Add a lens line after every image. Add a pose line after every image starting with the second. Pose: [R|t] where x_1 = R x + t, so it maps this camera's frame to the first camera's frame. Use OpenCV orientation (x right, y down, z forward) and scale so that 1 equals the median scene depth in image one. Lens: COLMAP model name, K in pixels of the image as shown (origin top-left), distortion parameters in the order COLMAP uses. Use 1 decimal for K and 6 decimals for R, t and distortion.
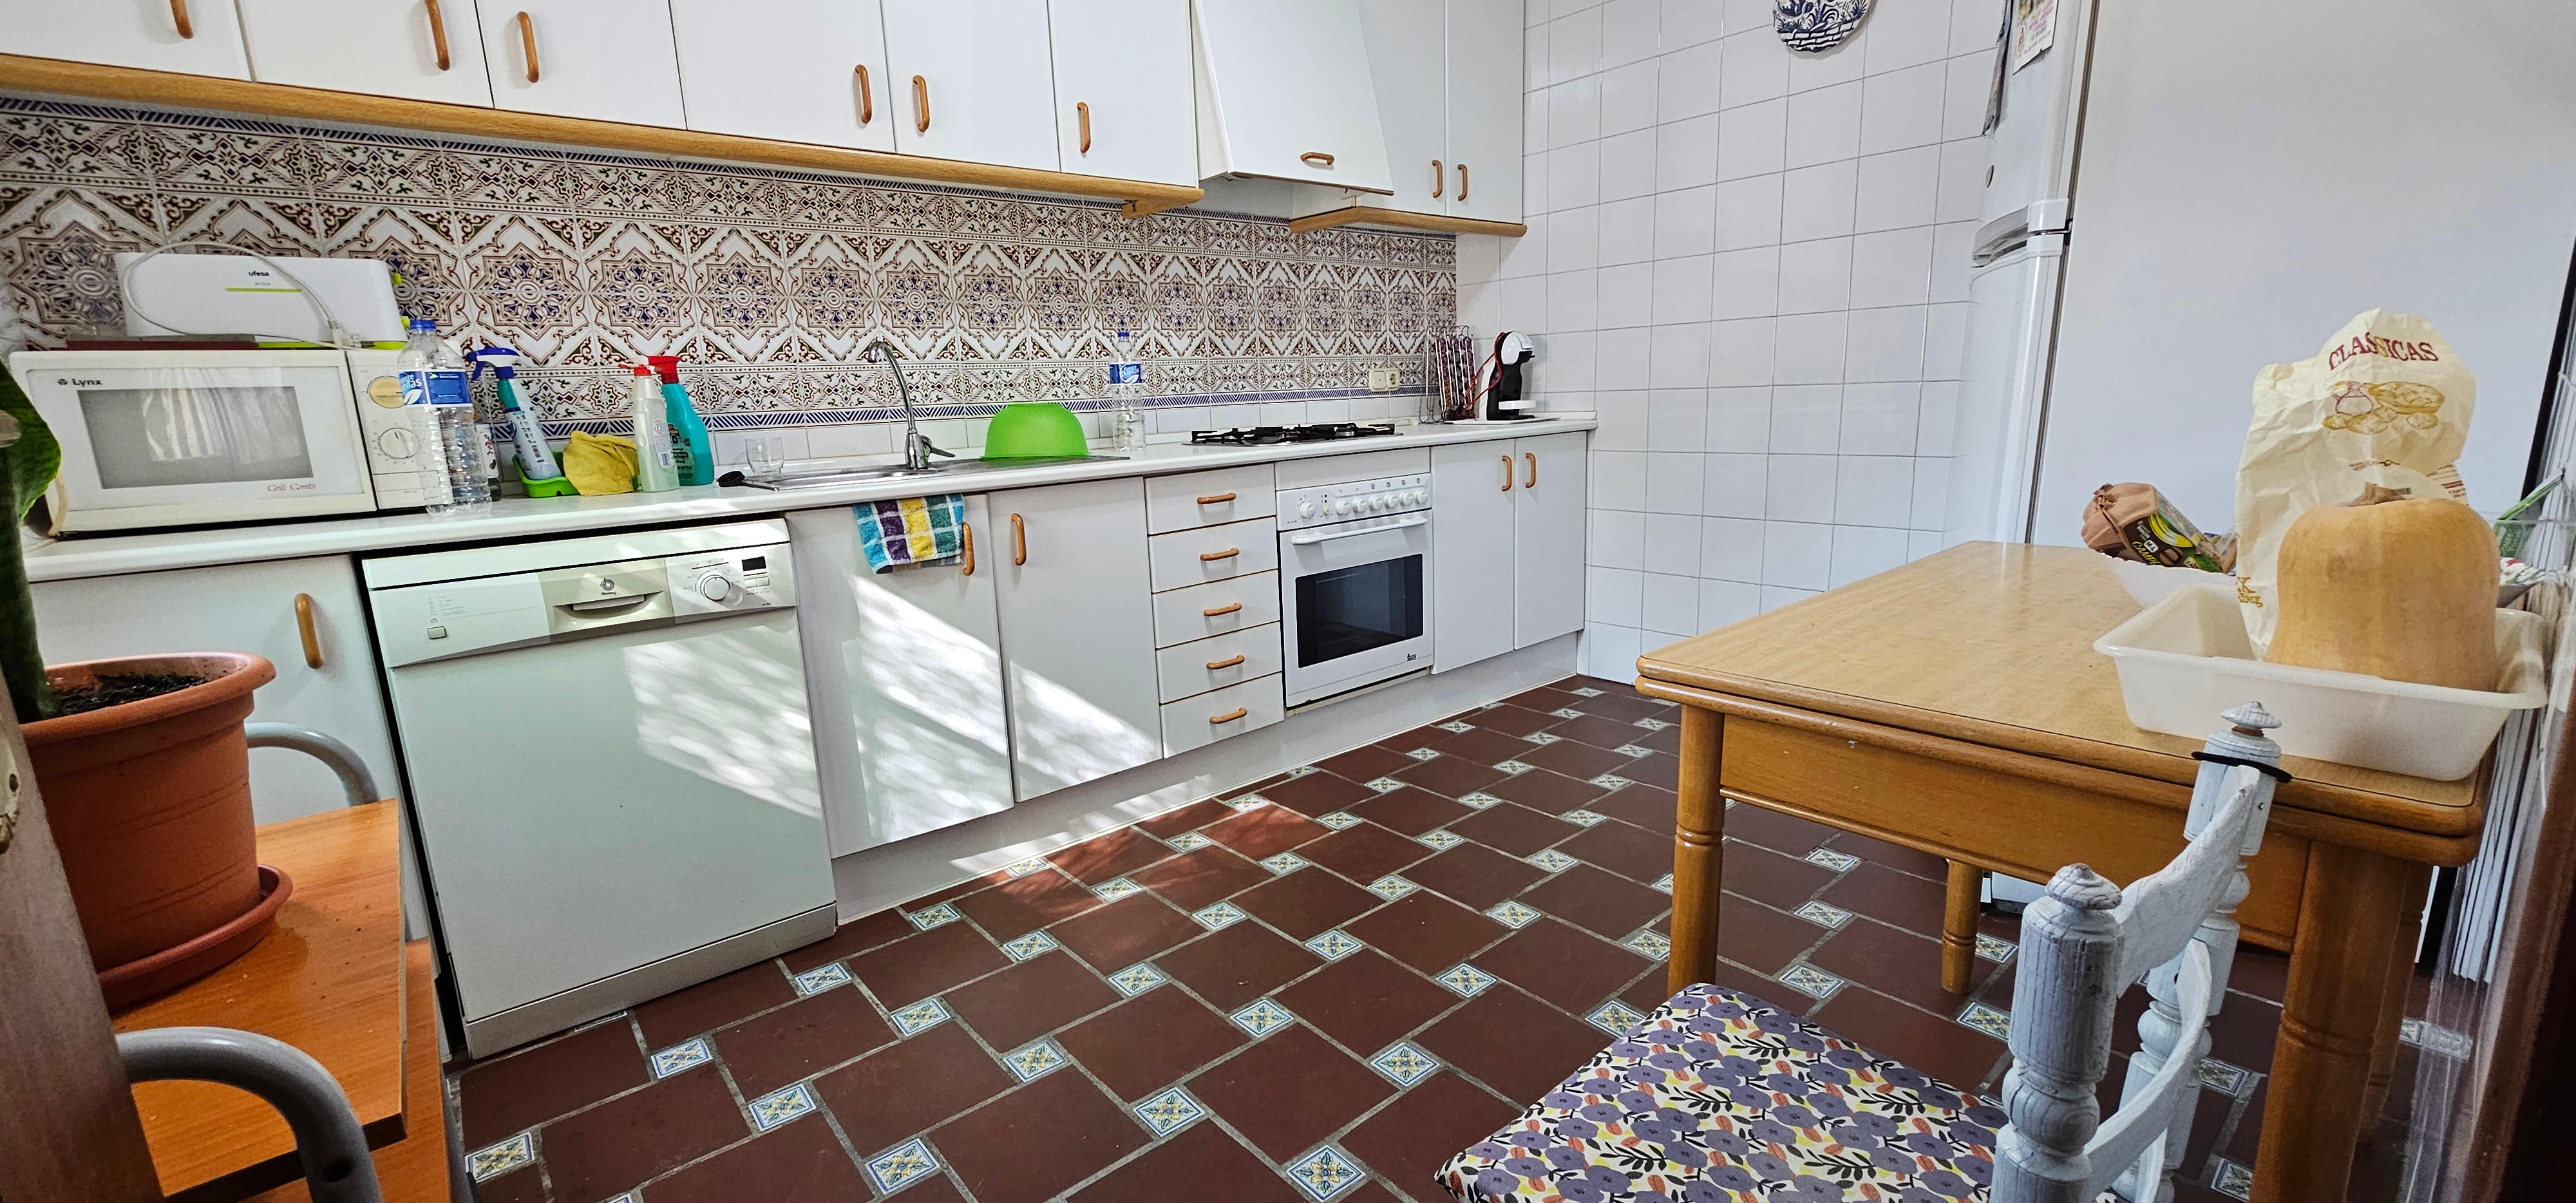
lens RADIAL K [[1050.3, 0, 1280.3], [0, 1050.3, 615.2], [0, 0, 1]] dist [-0.003031, 0.000413]
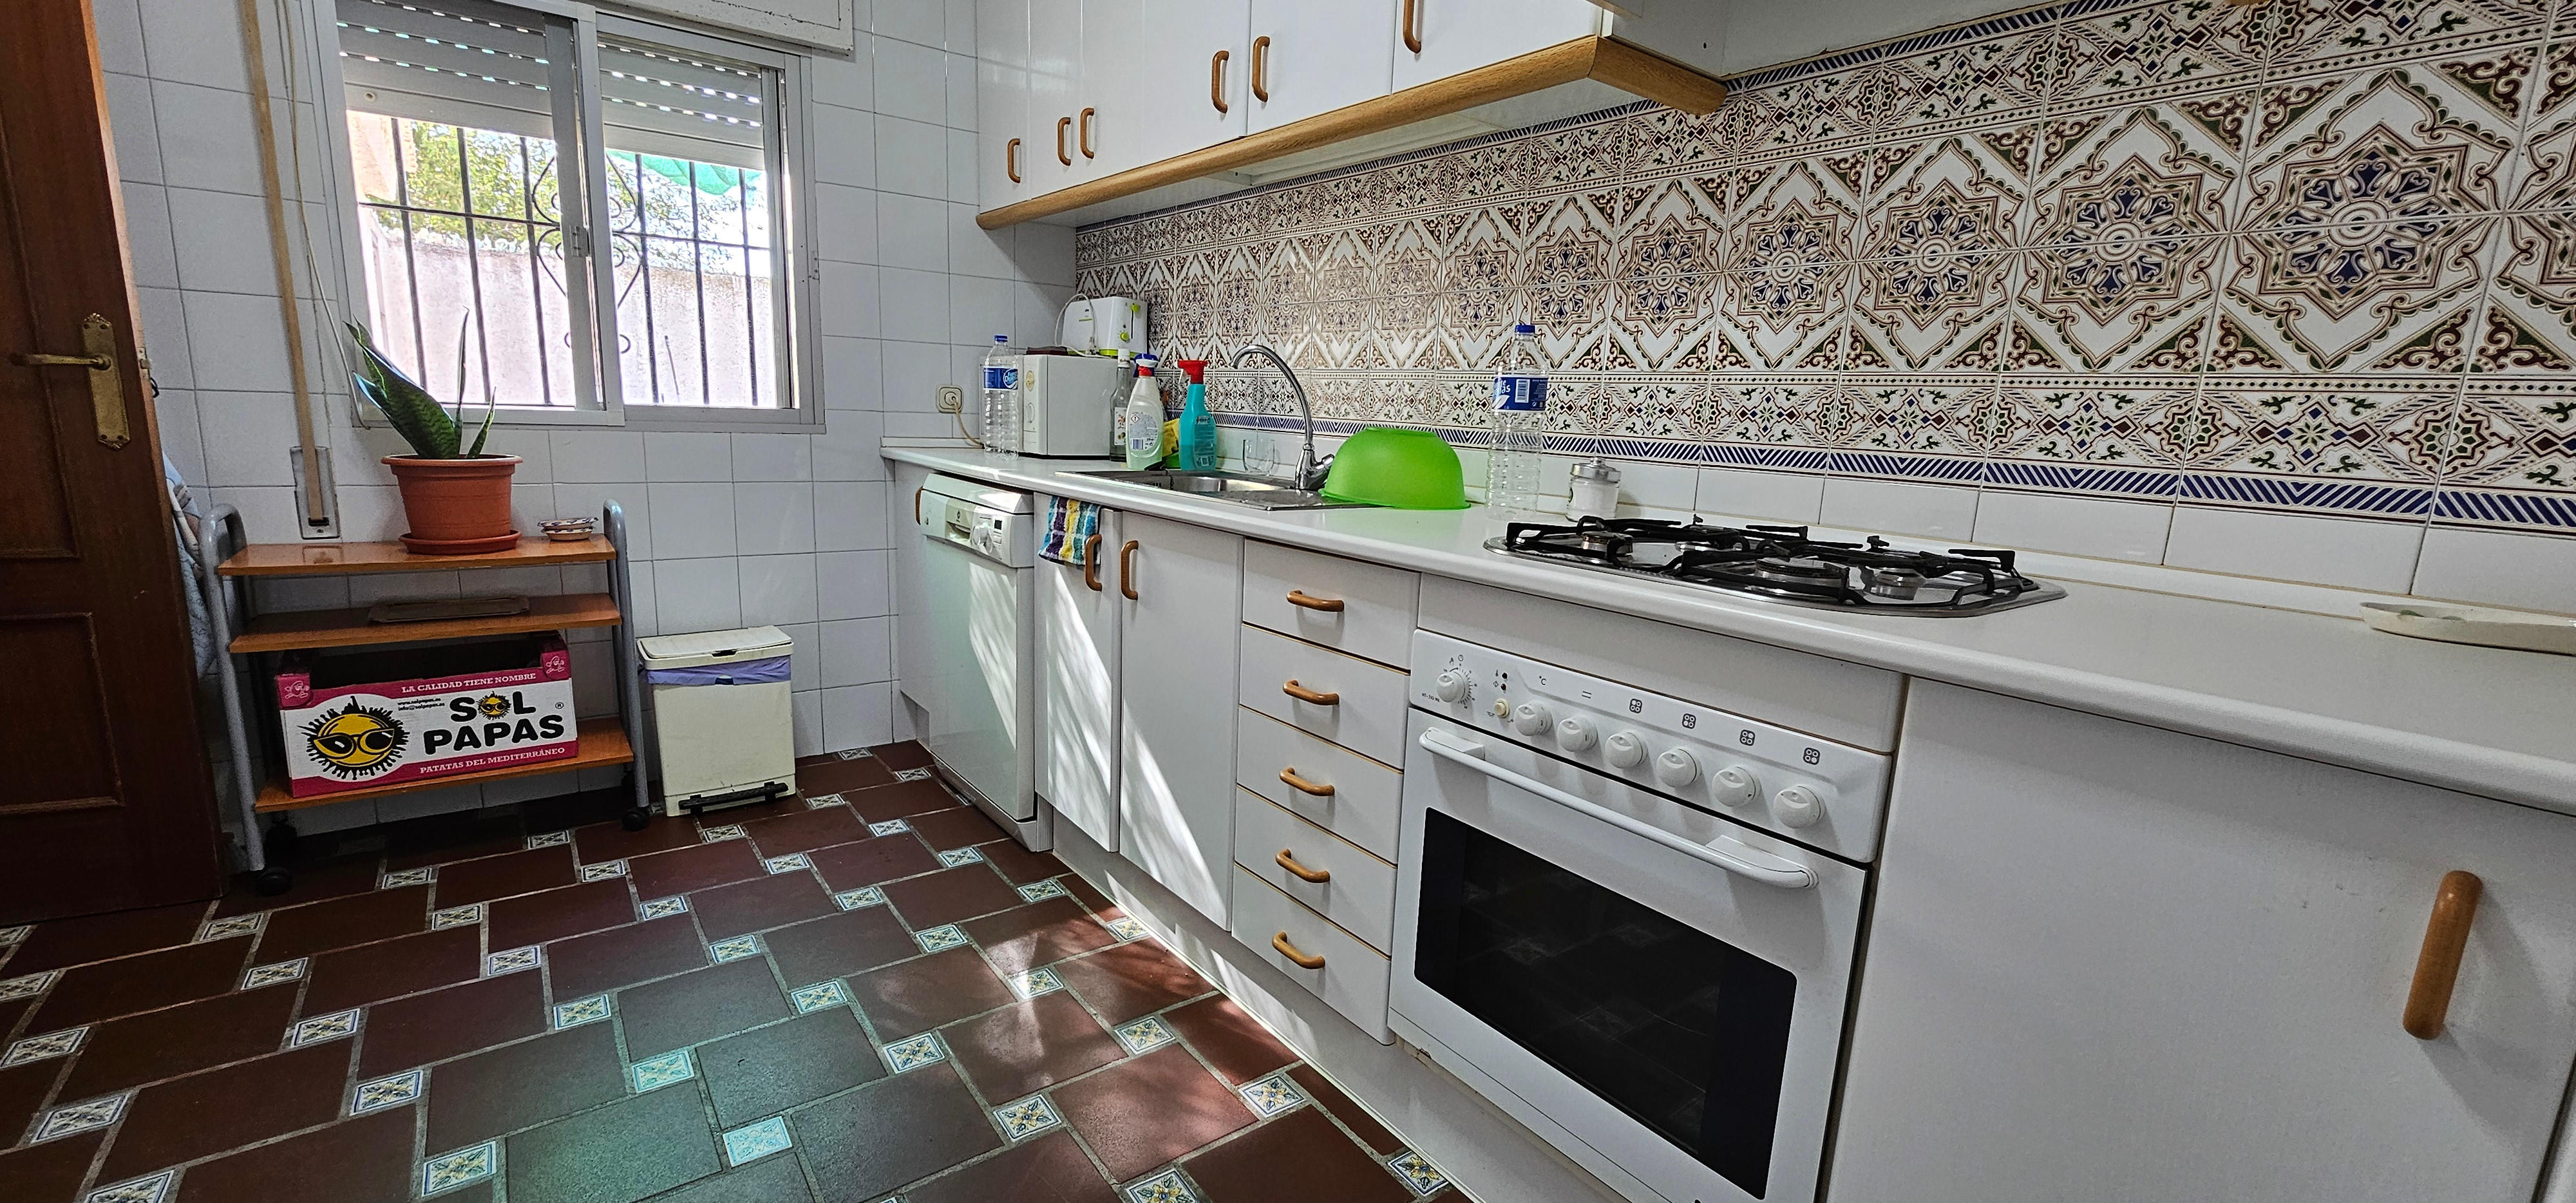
lens RADIAL K [[1050.3, 0, 1276.5], [0, 1050.3, 608.3], [0, 0, 1]] dist [-0.003031, 0.000413]
pose [[-0.062073, 0.228966, -0.971453, 0.578416], [-0.248270, 0.939194, 0.237227, -0.270582], [0.966700, 0.255908, -0.001453, 1.091131]]
